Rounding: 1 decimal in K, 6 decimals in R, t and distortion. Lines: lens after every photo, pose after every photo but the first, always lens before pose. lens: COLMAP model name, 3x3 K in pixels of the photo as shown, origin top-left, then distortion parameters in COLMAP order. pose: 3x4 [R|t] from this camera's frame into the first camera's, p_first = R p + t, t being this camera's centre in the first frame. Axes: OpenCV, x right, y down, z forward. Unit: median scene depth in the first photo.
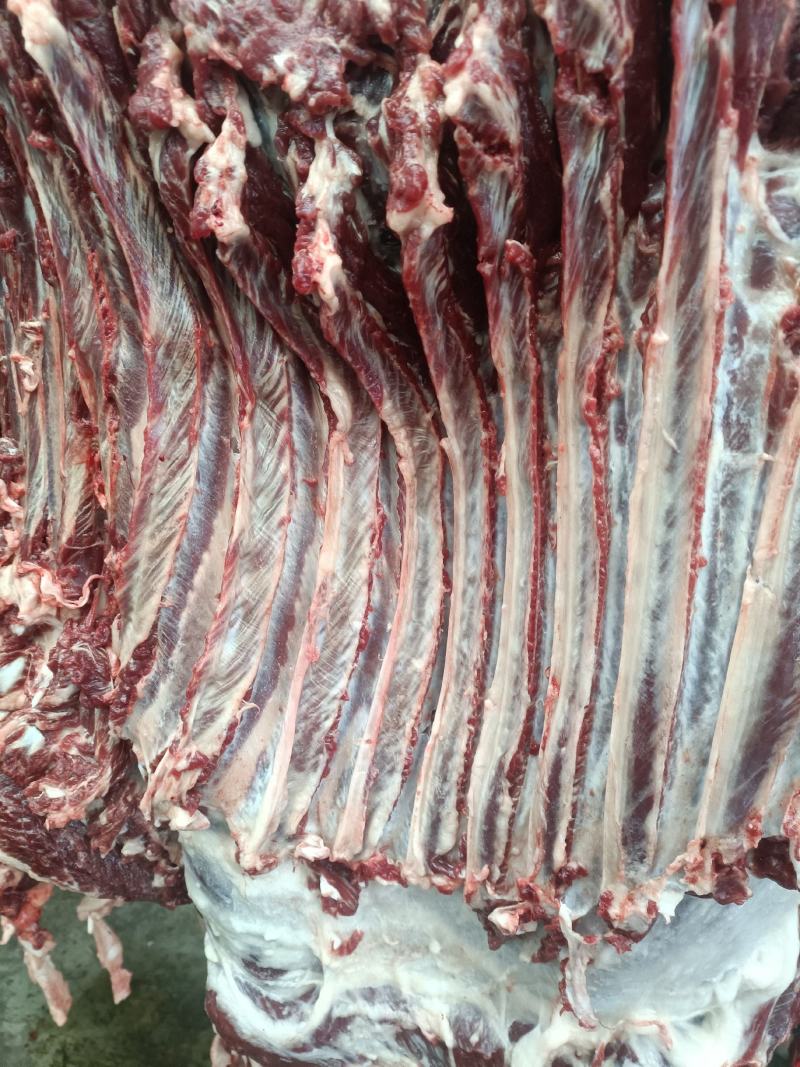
lens RADIAL K [[808.8, 0, 400.0], [0, 808.8, 533.5], [0, 0, 1]] dist [0.048165, -0.085121]
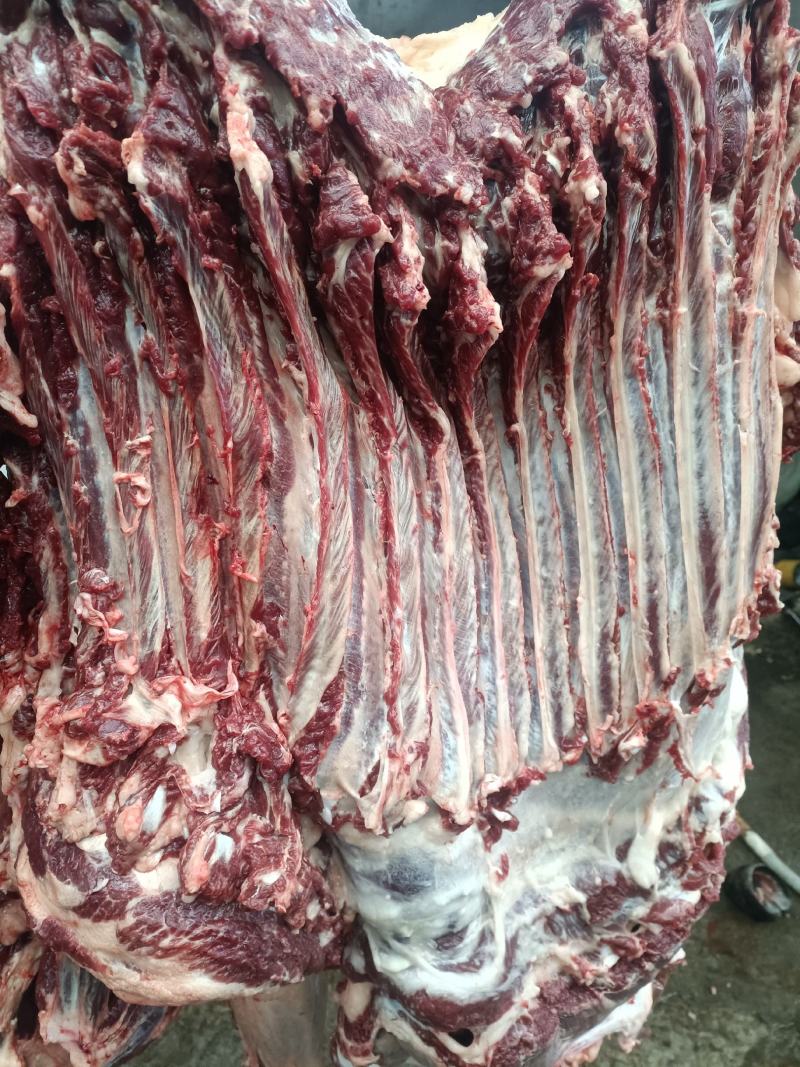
lens RADIAL K [[808.8, 0, 400.0], [0, 808.8, 533.5], [0, 0, 1]] dist [0.048165, -0.085121]
pose [[0.748920, -0.319504, 0.580548, -0.873372], [0.383024, 0.923629, 0.014207, -0.035002], [-0.540750, 0.211724, 0.814102, -0.001607]]
